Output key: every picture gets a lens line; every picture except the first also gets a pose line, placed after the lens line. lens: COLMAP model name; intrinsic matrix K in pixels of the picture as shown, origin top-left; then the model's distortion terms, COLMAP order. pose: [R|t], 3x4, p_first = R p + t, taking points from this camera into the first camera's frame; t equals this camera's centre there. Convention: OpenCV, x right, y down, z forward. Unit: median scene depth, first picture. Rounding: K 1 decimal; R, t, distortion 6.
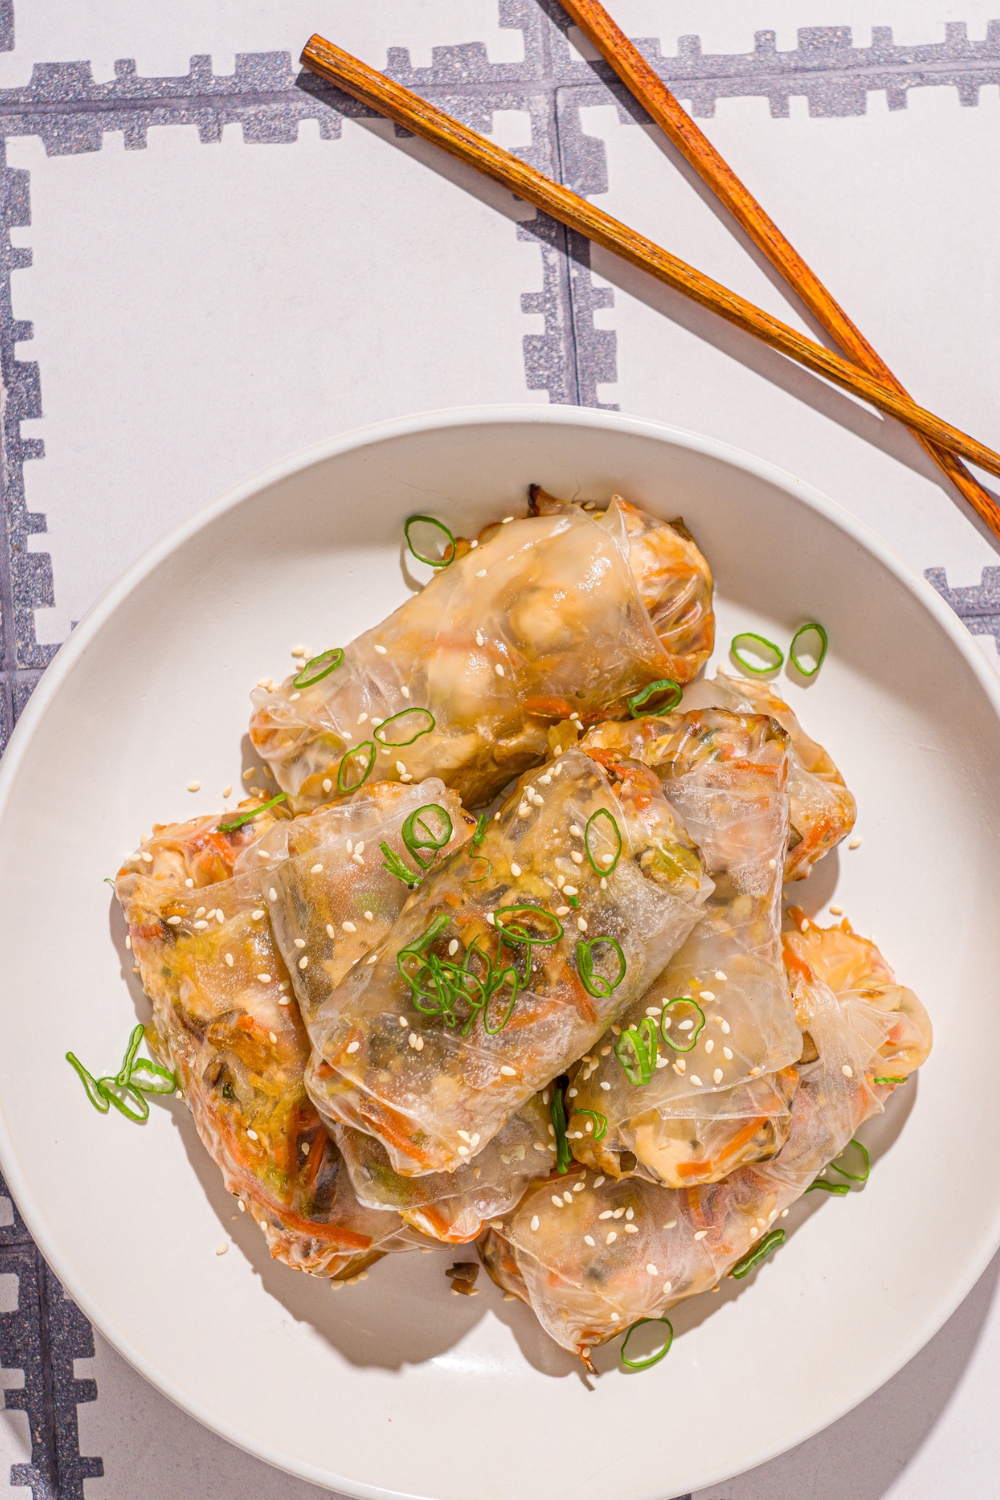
lens RADIAL K [[2754.7, 0, 682.2], [0, 2754.7, 742.5], [0, 0, 1]] dist [0.050134, -0.035503]
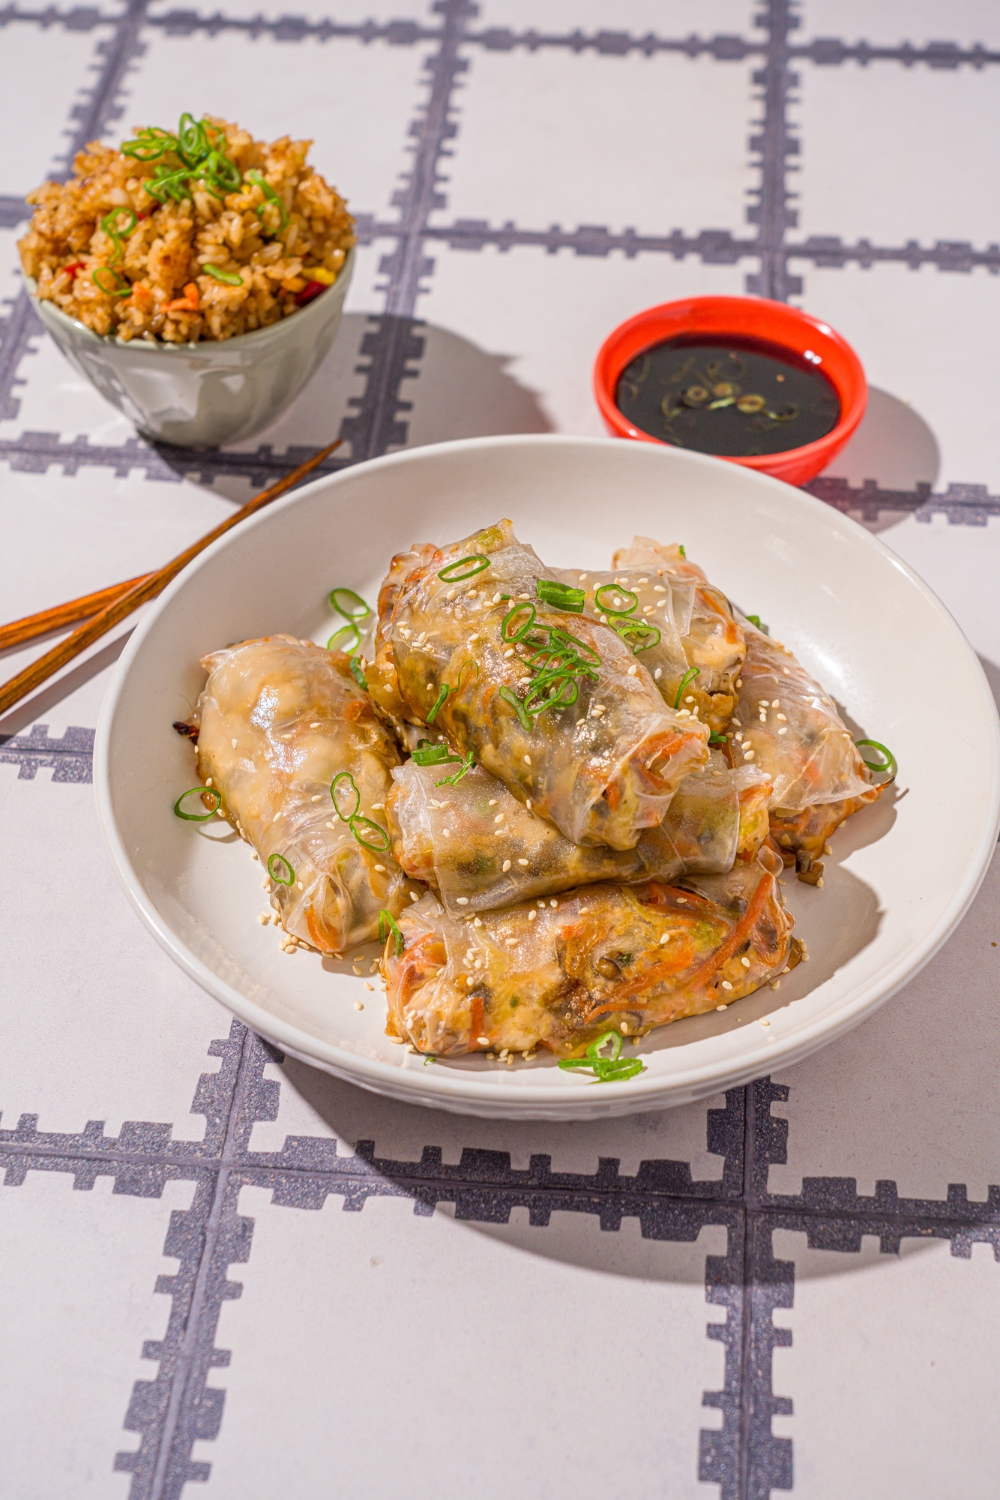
lens RADIAL K [[2375.3, 0, 500.0], [0, 2375.3, 750.0], [0, 0, 1]] dist [0.024495, 0.143299]
pose [[0.162238, -0.766538, 0.621368, -0.710477], [0.986565, 0.138237, -0.087058, 0.147242], [-0.019163, 0.627144, 0.778667, 0.175777]]
